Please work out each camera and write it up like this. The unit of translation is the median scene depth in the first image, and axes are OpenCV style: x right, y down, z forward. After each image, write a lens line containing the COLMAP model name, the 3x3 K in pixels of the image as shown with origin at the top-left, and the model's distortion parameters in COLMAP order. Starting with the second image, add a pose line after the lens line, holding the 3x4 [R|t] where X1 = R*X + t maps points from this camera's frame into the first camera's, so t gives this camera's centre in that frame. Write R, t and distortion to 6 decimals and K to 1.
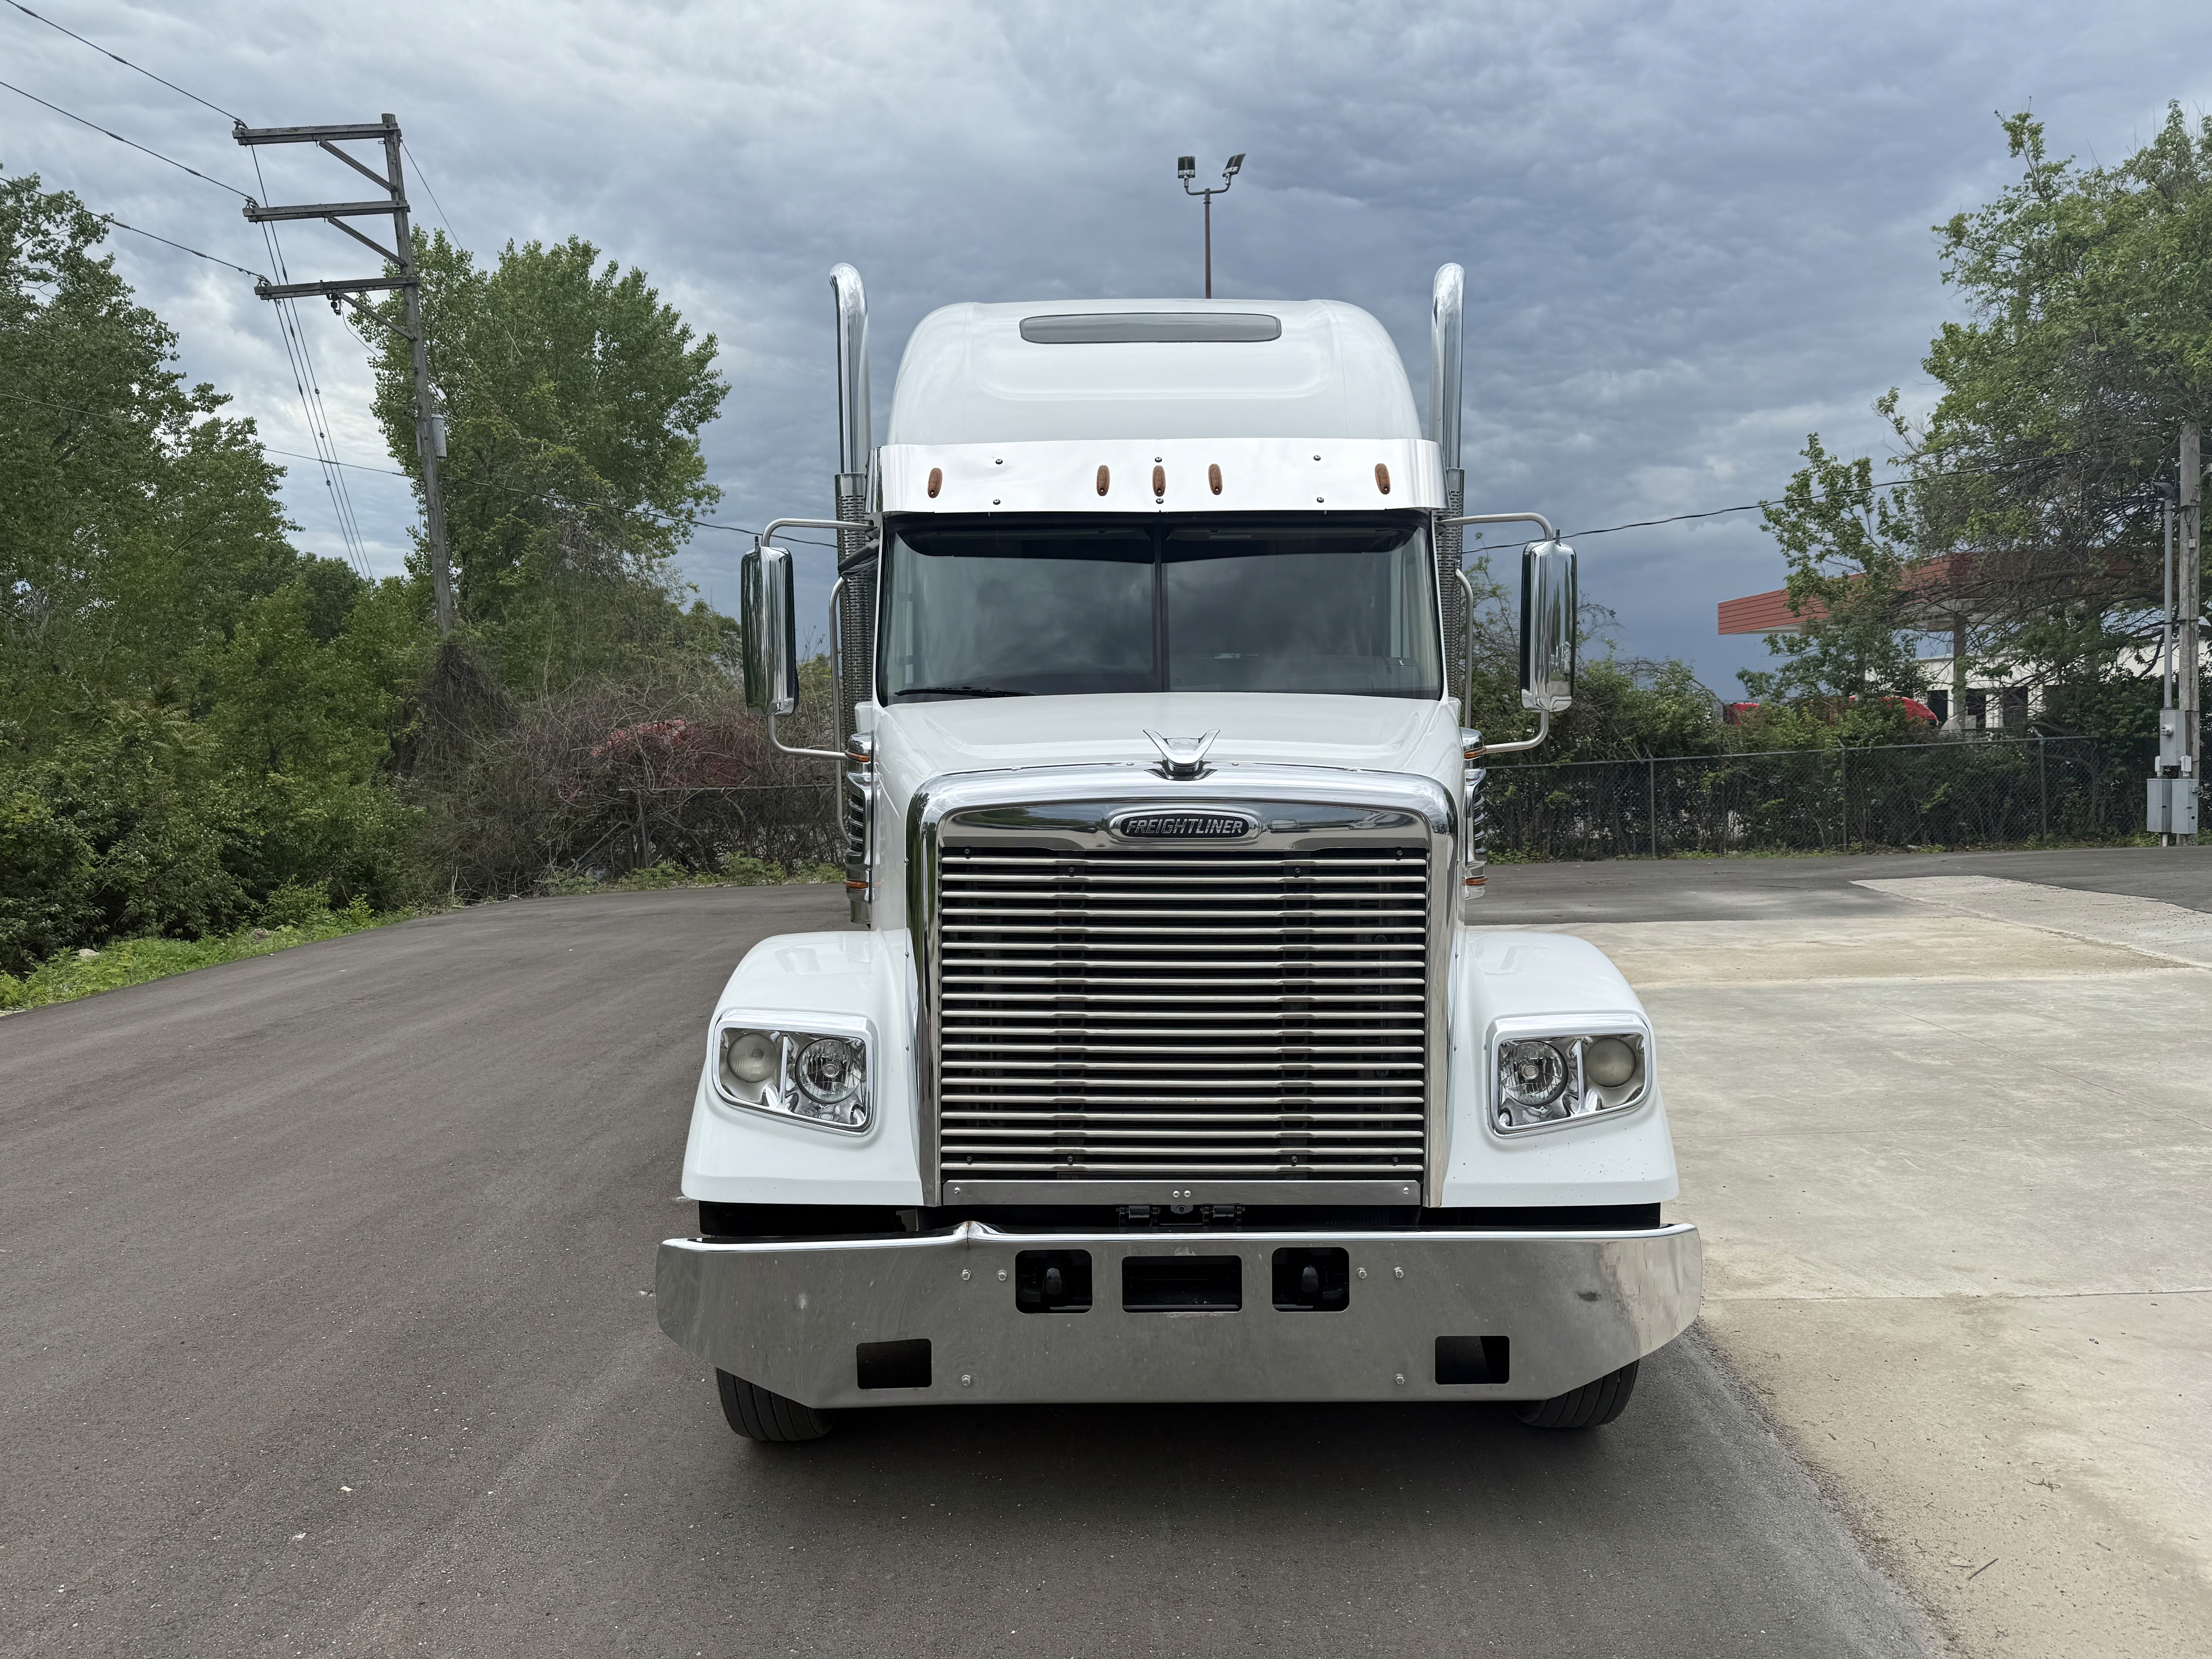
lens RADIAL K [[1551.4, 0, 1106.0], [0, 1551.4, 829.5], [0, 0, 1]] dist [-0.001520, -0.011532]
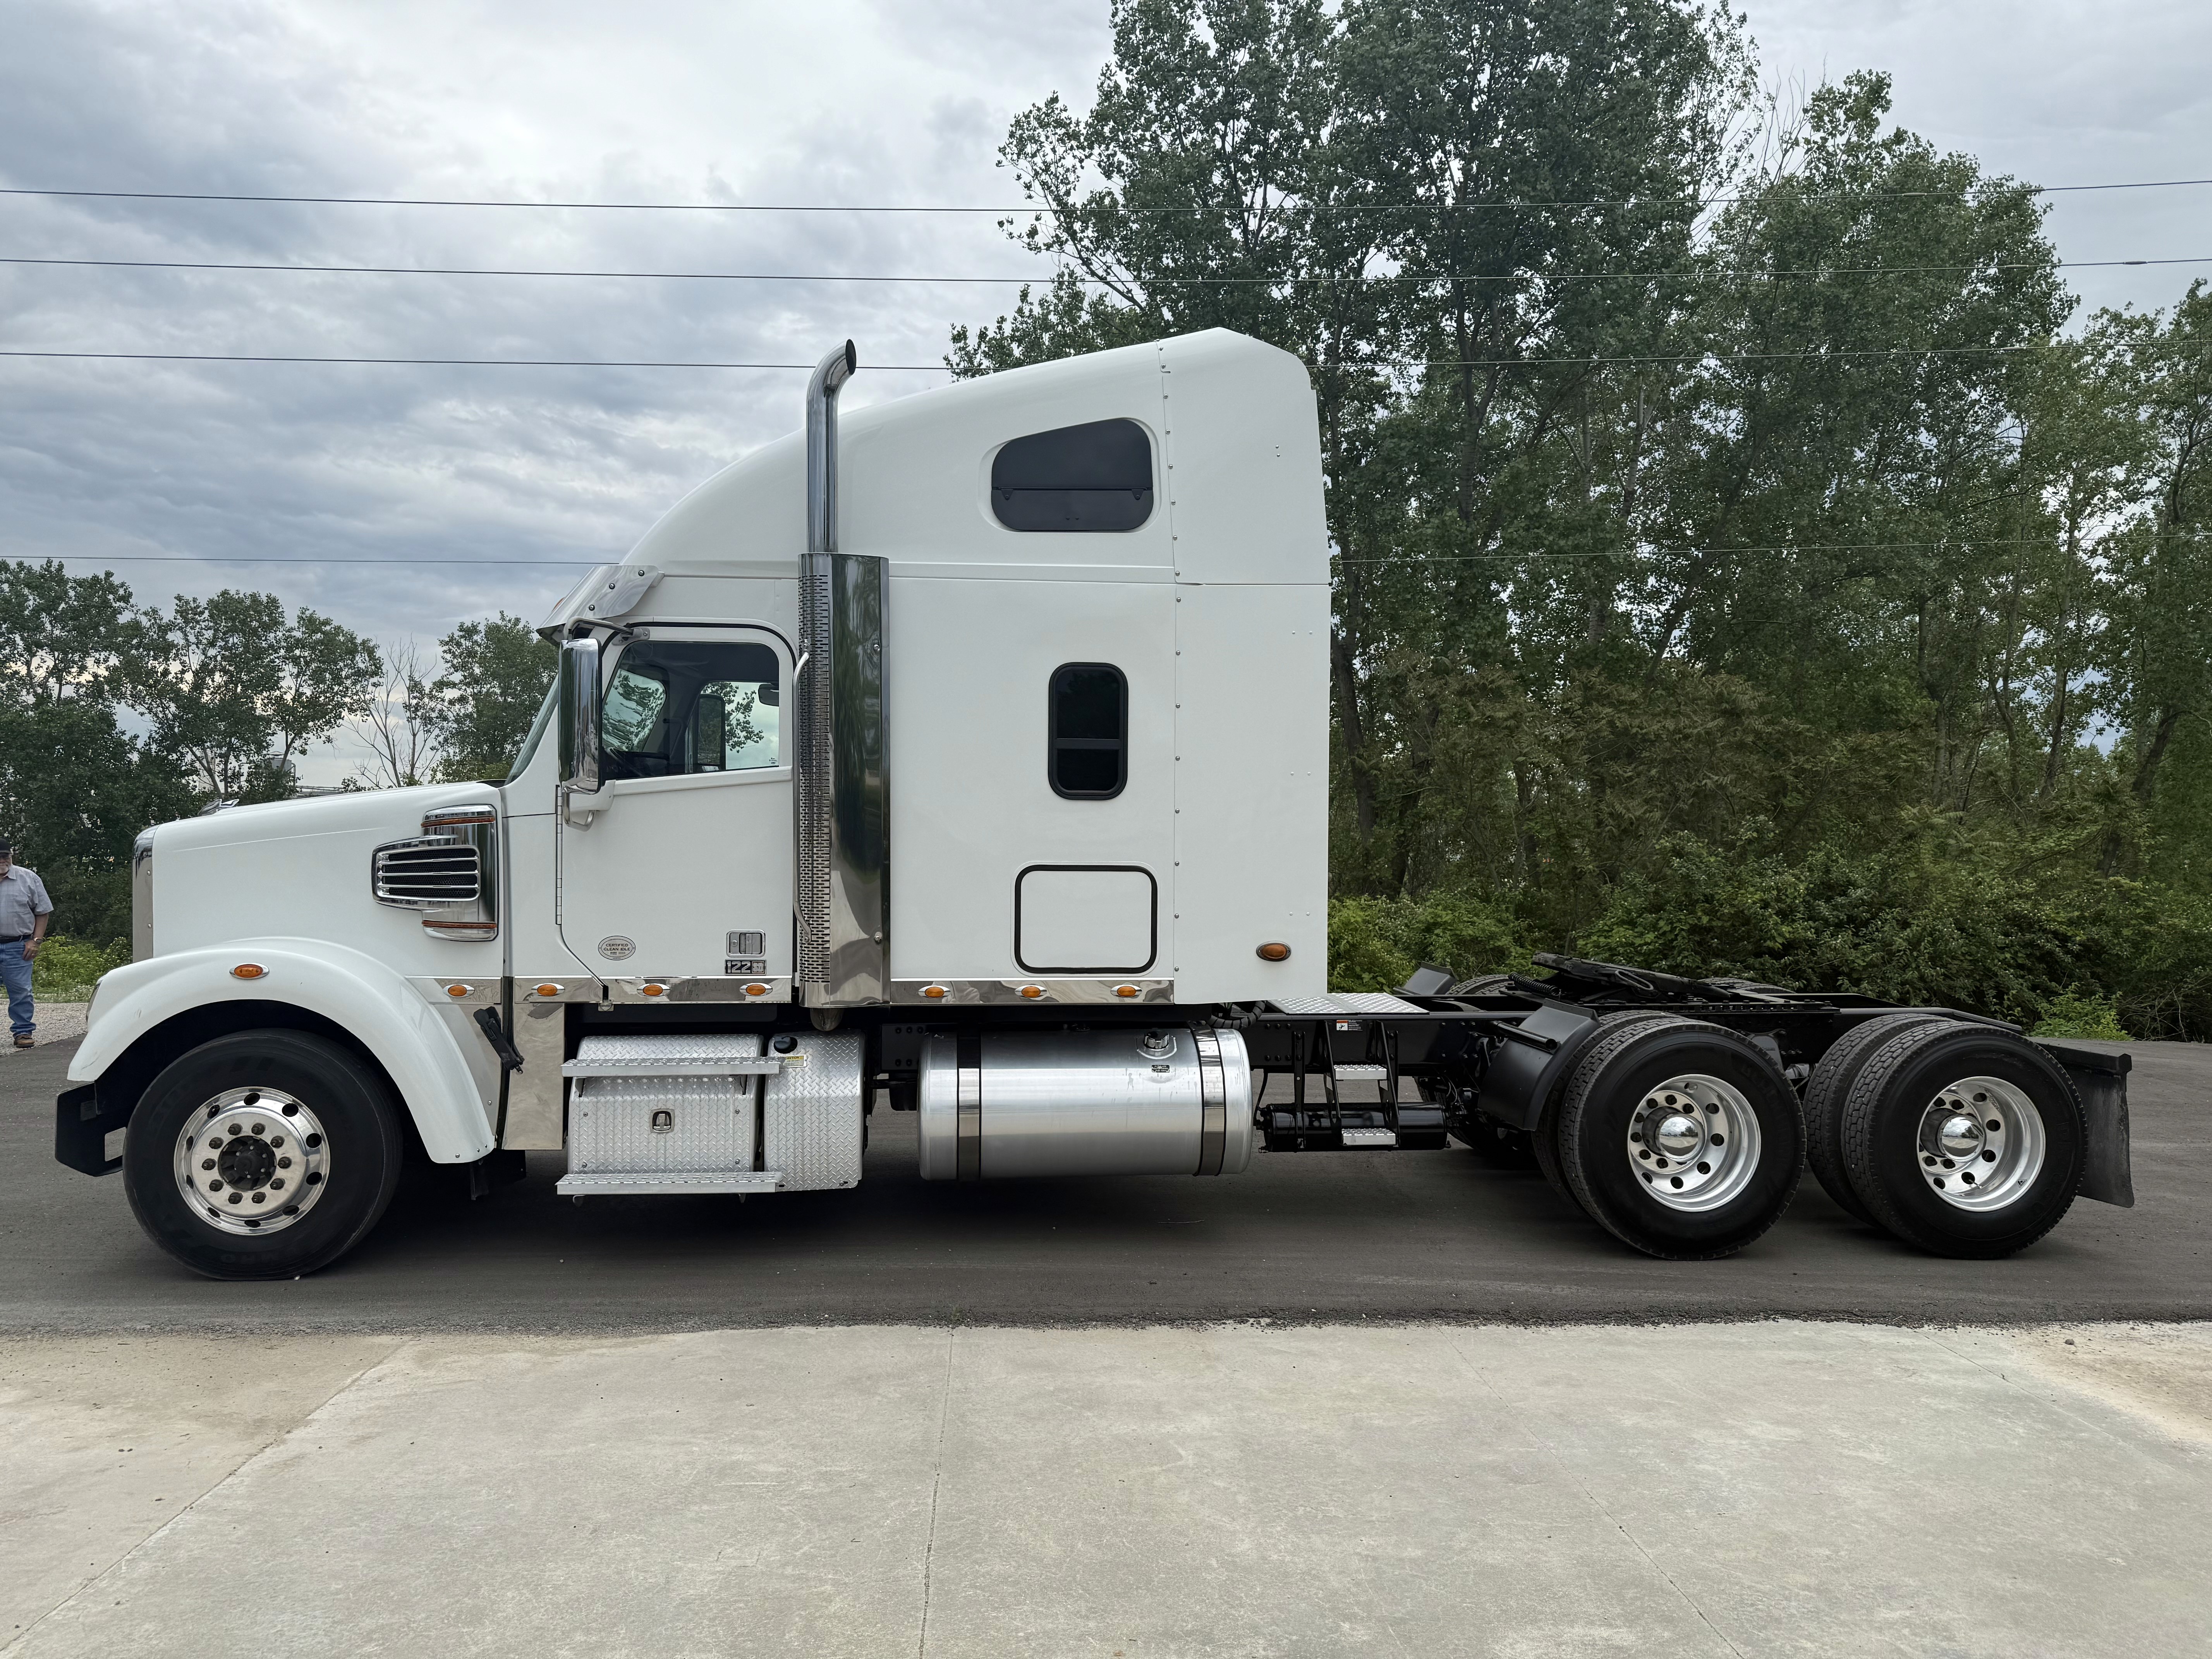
lens RADIAL K [[1545.3, 0, 1106.0], [0, 1545.3, 829.5], [0, 0, 1]] dist [-0.005843, -0.004975]
pose [[0.108317, 0.020972, -0.993895, 1.525018], [-0.083862, 0.996406, 0.011886, -0.103823], [0.990573, 0.082063, 0.109687, 1.362111]]
